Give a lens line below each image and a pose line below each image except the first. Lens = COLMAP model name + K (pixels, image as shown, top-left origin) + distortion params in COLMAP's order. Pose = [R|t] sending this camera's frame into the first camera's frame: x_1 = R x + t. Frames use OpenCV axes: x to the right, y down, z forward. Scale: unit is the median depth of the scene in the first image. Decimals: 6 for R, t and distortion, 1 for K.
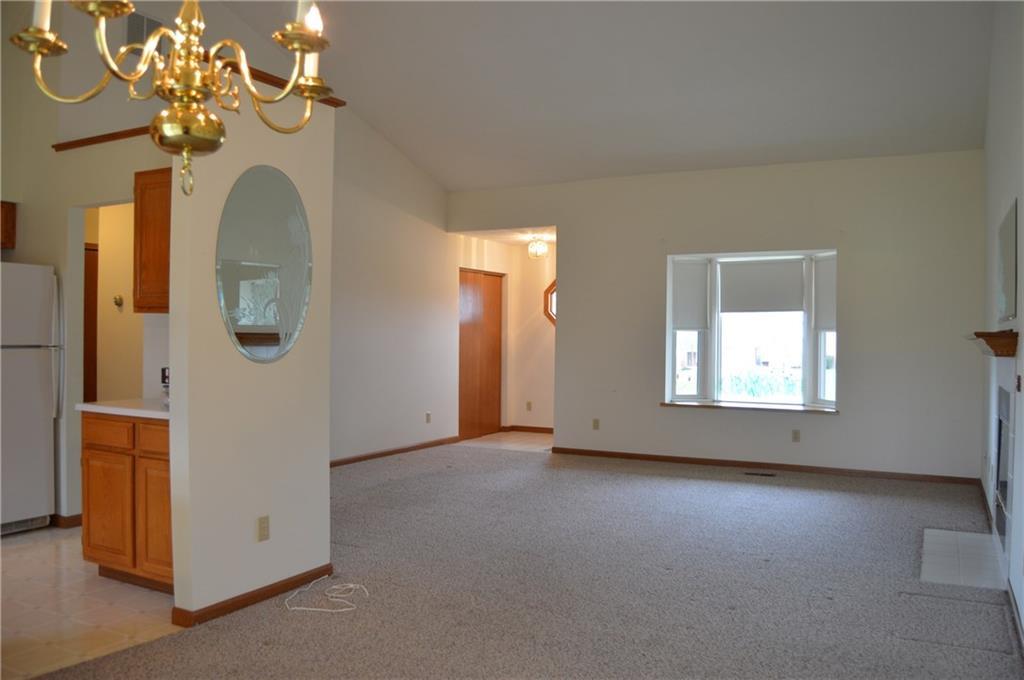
lens RADIAL K [[807.5, 0, 512.0], [0, 807.5, 340.0], [0, 0, 1]] dist [-0.073203, 0.007140]
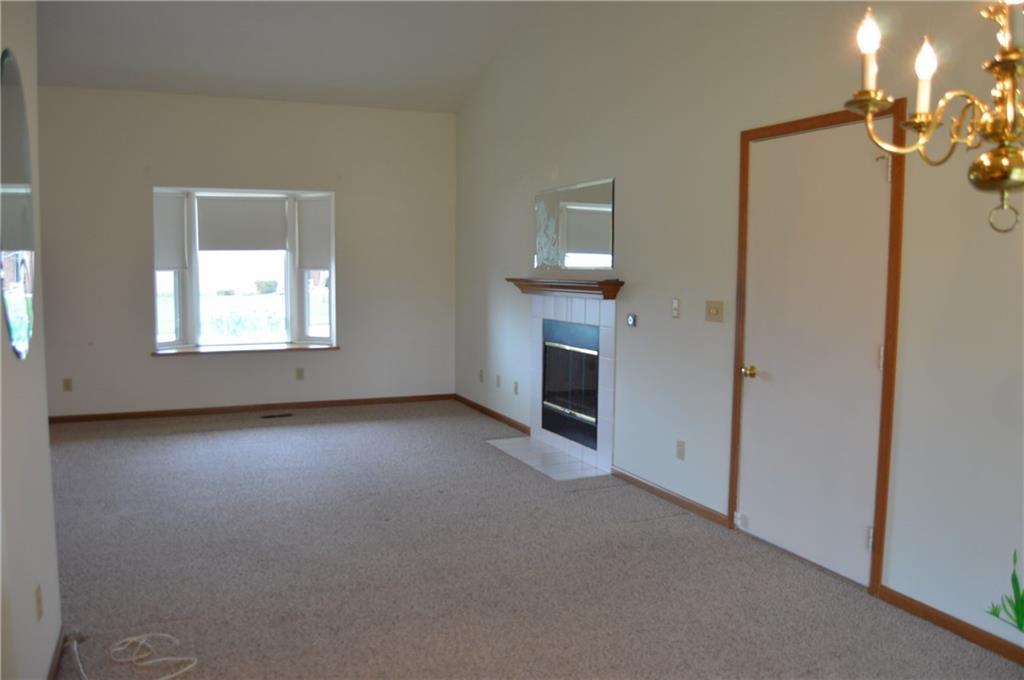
lens RADIAL K [[827.7, 0, 511.6], [0, 827.7, 304.0], [0, 0, 1]] dist [-0.044976, 0.003368]
pose [[0.629706, -0.046140, 0.775462, -0.271847], [0.006486, 0.998512, 0.054145, -0.023168], [-0.776806, -0.029065, 0.629068, 0.123502]]
